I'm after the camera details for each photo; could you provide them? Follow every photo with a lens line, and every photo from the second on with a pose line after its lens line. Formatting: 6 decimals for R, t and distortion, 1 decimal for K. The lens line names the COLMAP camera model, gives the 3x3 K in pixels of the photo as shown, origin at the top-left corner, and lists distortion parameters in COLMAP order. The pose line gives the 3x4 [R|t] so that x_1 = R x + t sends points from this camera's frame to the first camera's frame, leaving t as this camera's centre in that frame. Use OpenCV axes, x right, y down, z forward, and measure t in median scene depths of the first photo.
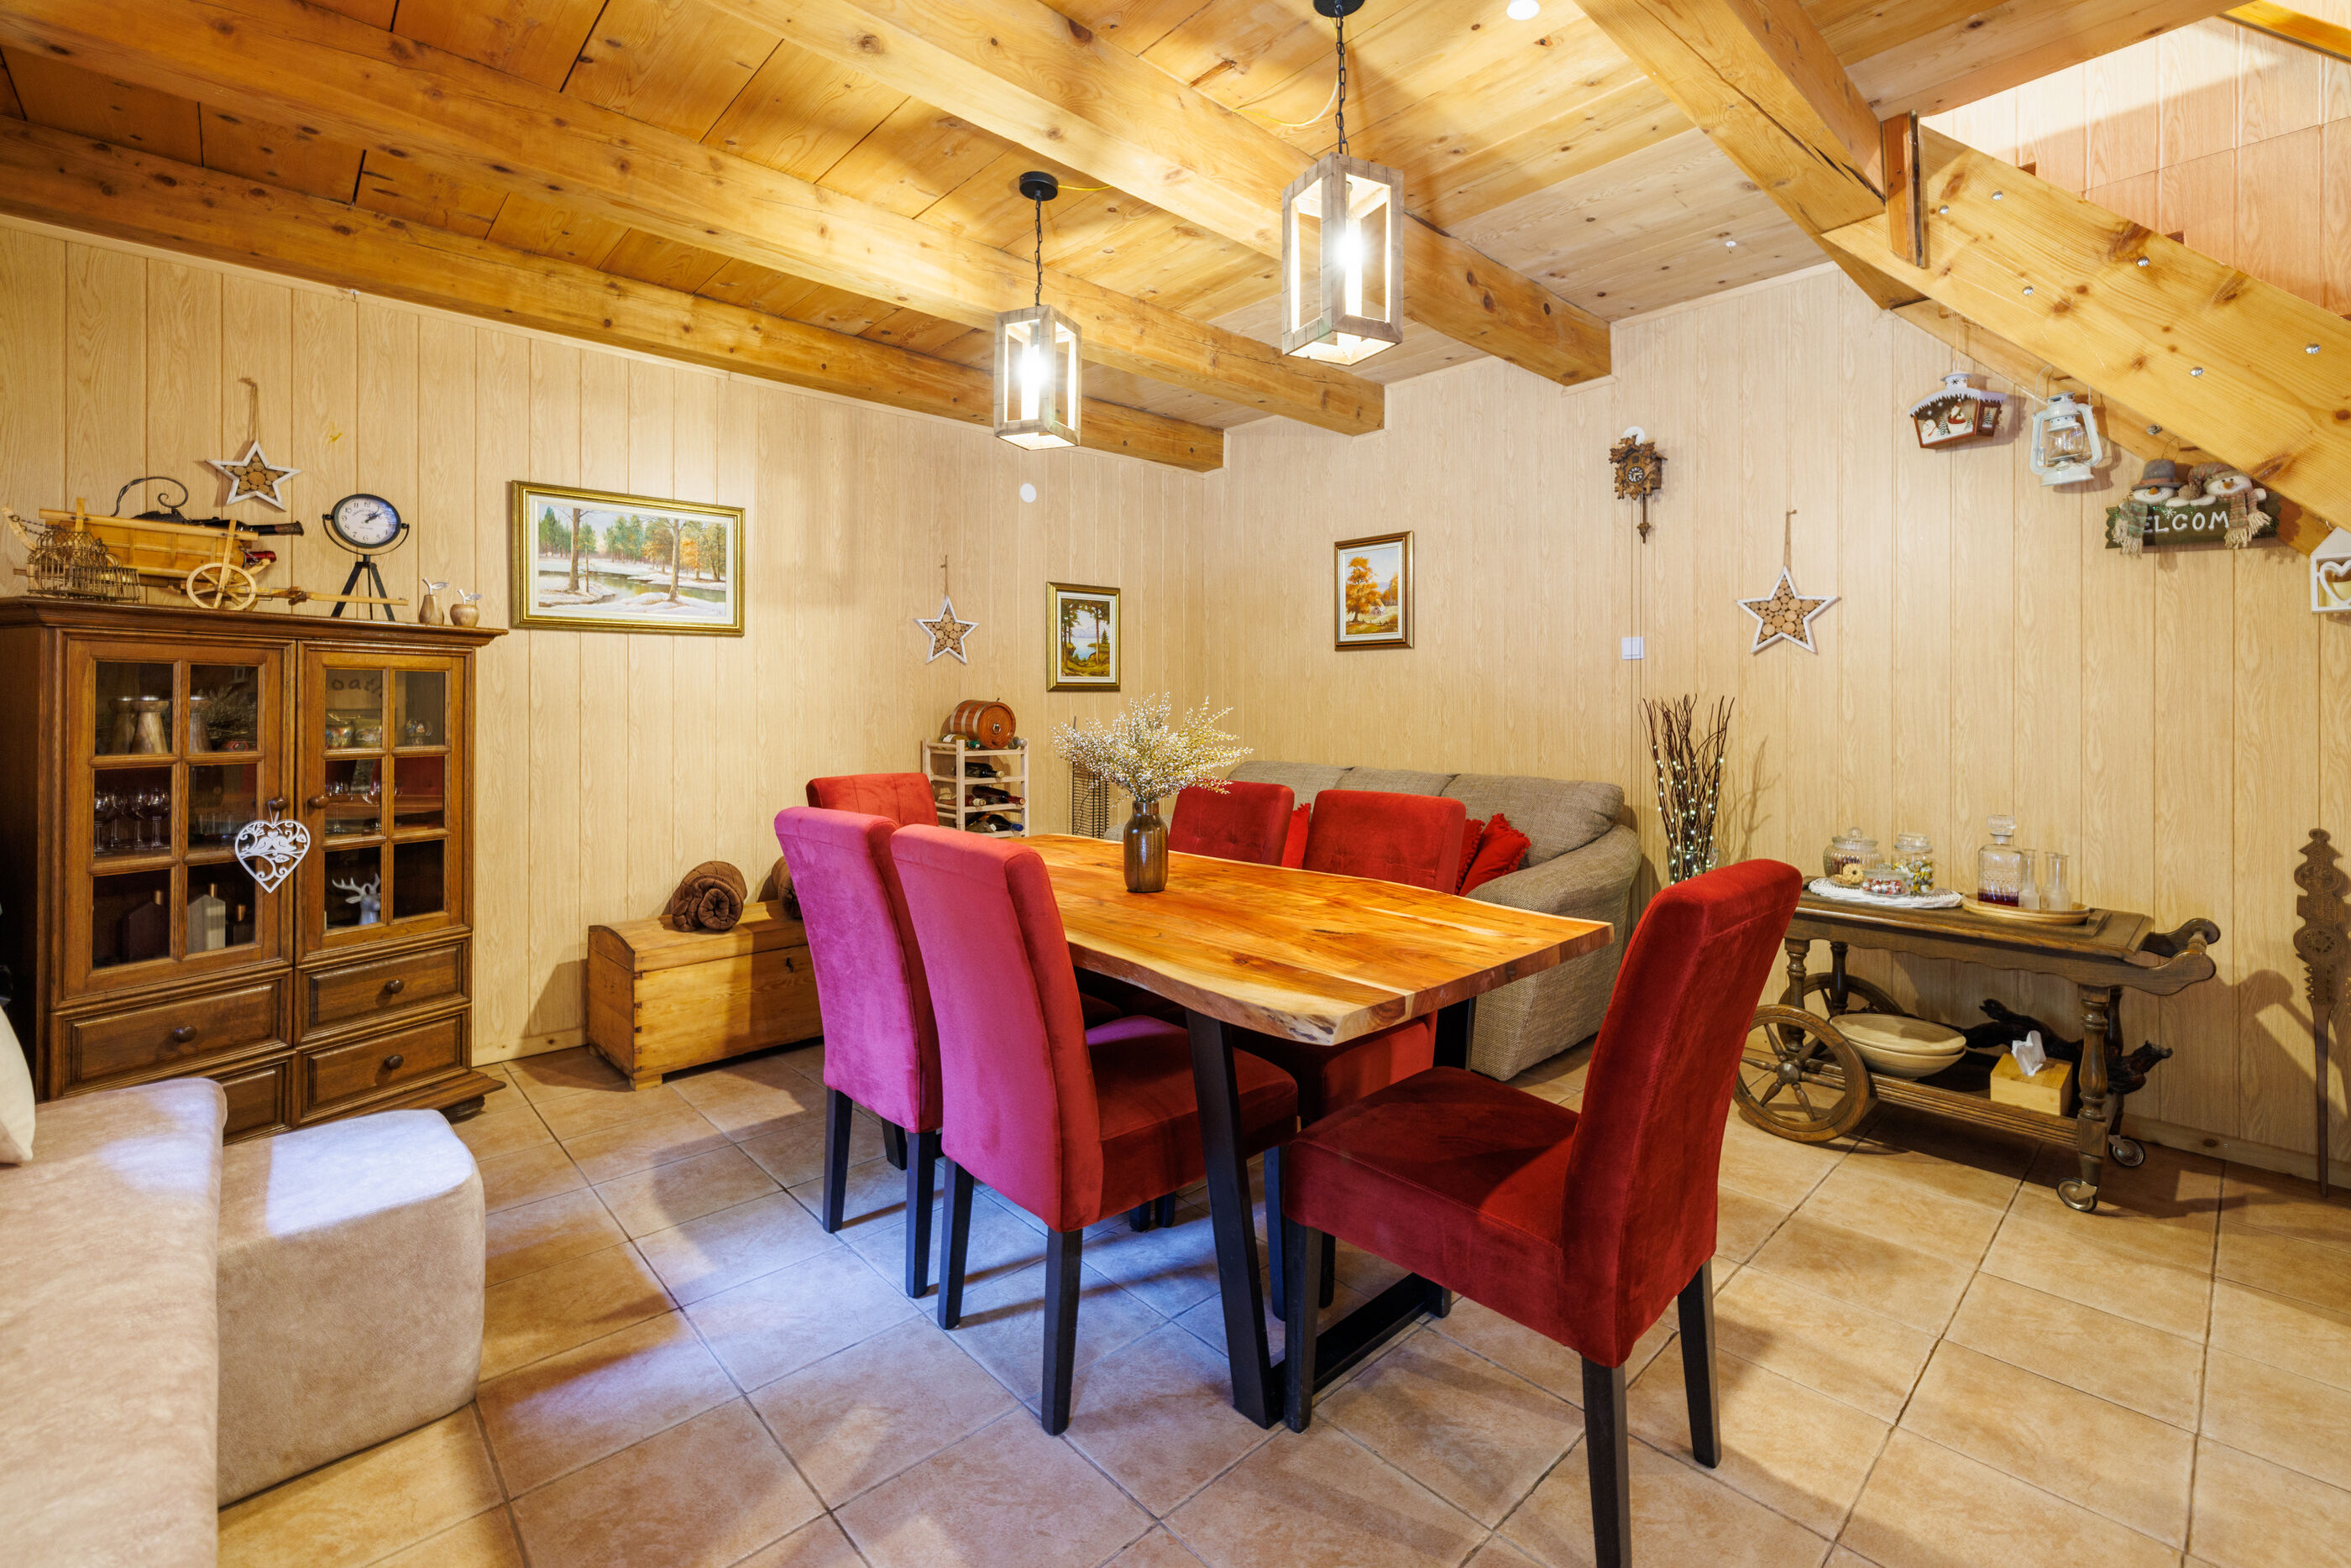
lens RADIAL K [[992.3, 0, 1096.1], [0, 992.3, 704.4], [0, 0, 1]] dist [-0.000649, 0.001698]
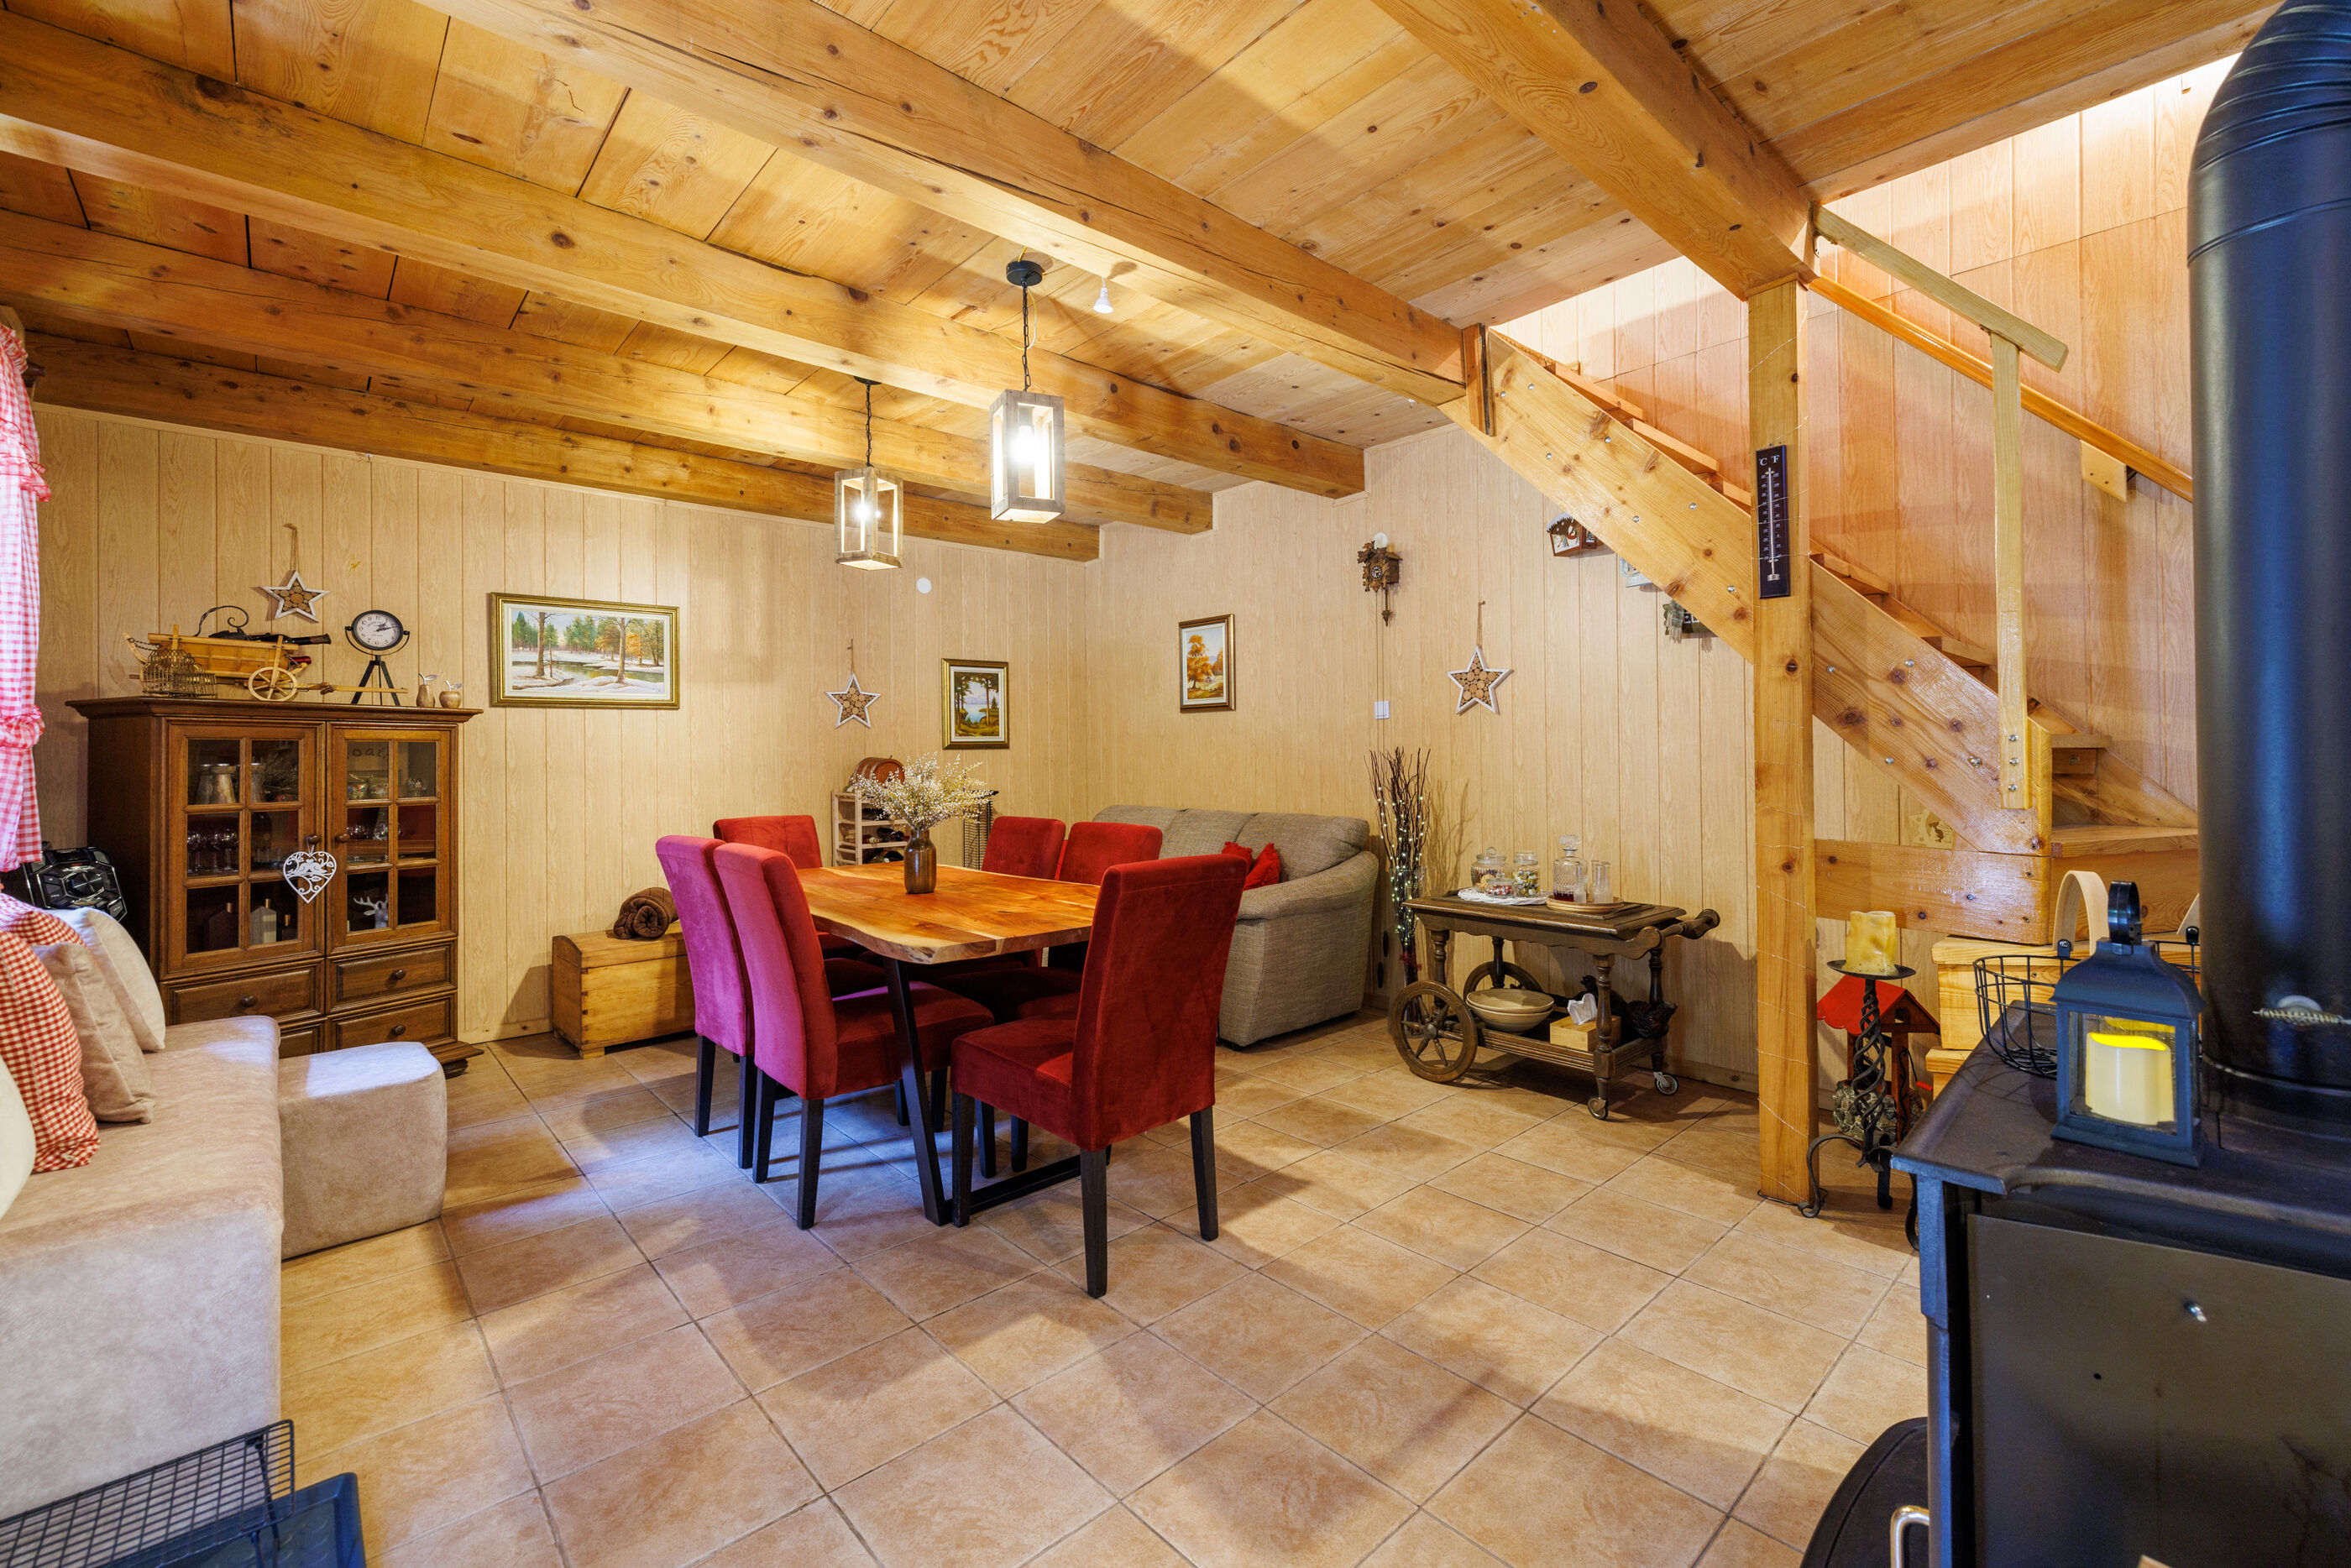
lens RADIAL K [[992.3, 0, 1103.5], [0, 992.3, 749.9], [0, 0, 1]] dist [-0.000649, 0.001698]
pose [[0.999752, -0.012066, -0.018712, 0.274846], [0.011919, 0.999897, -0.007955, -0.000857], [0.018806, 0.007730, 0.999793, -0.328367]]
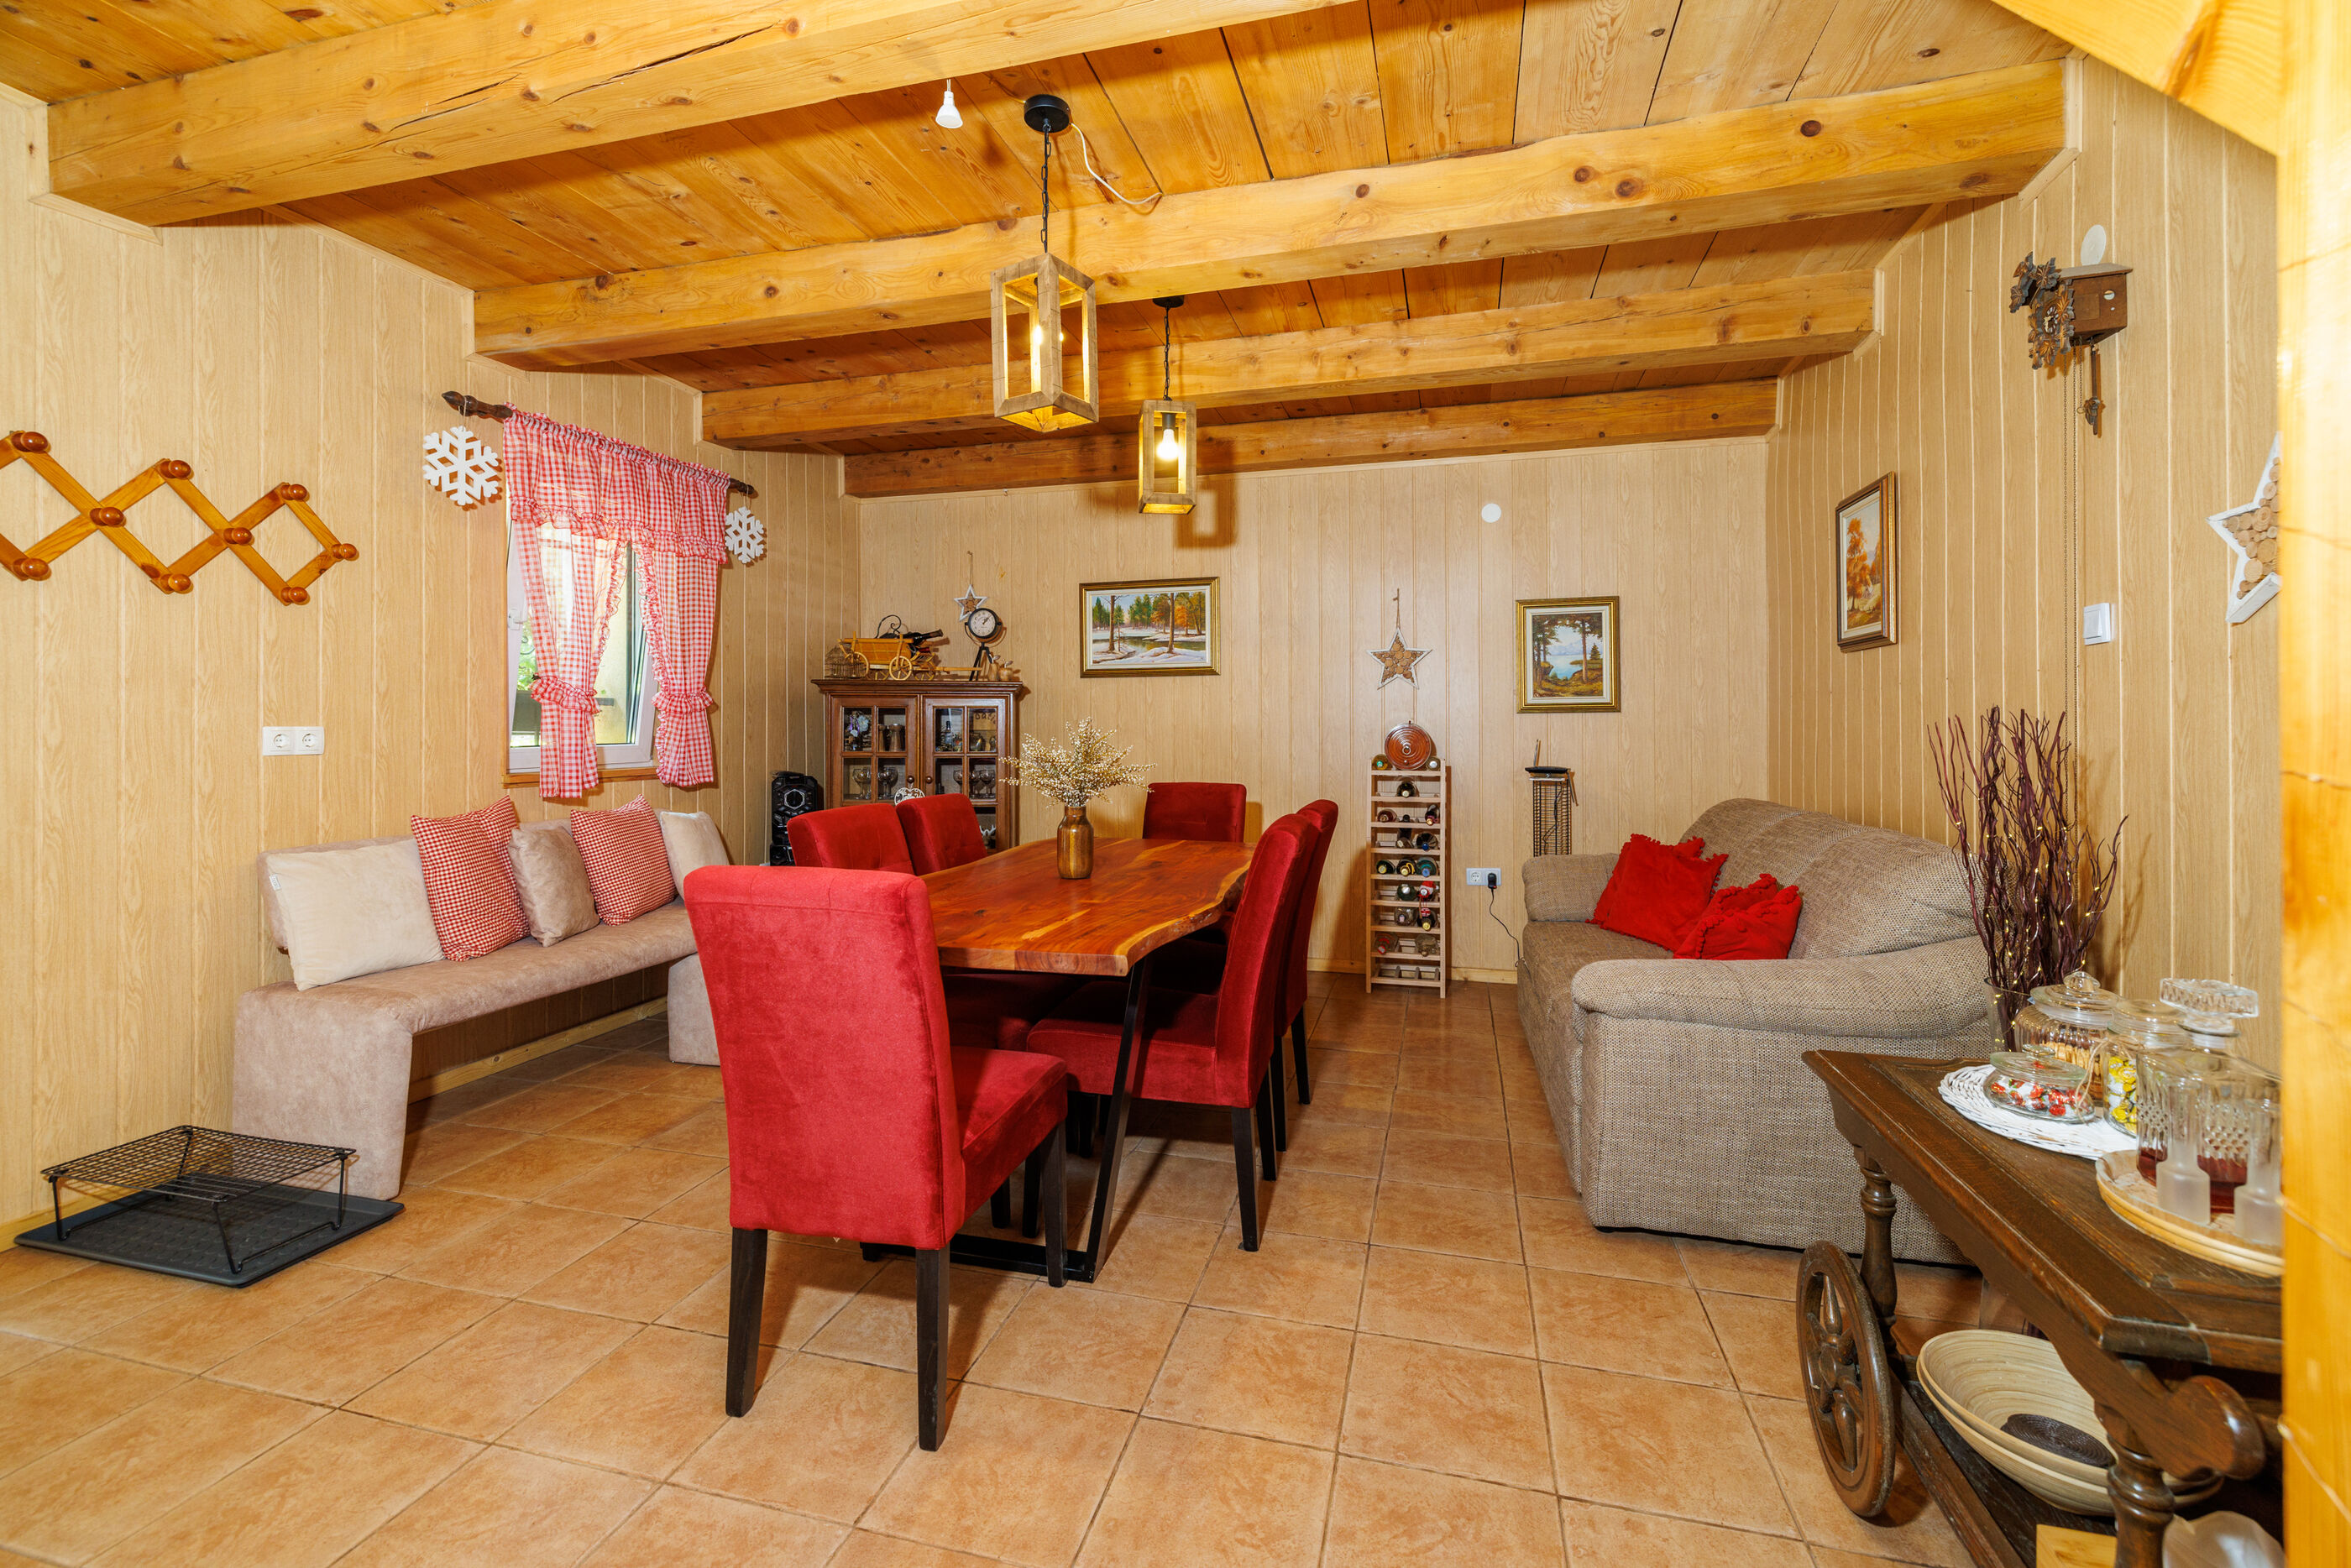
lens RADIAL K [[992.3, 0, 1189.0], [0, 992.3, 687.0], [0, 0, 1]] dist [-0.000649, 0.001698]
pose [[0.562493, -0.038488, -0.825906, 0.919662], [0.000432, 0.998929, -0.046257, 0.007945], [0.826802, 0.025662, 0.561907, 0.329610]]
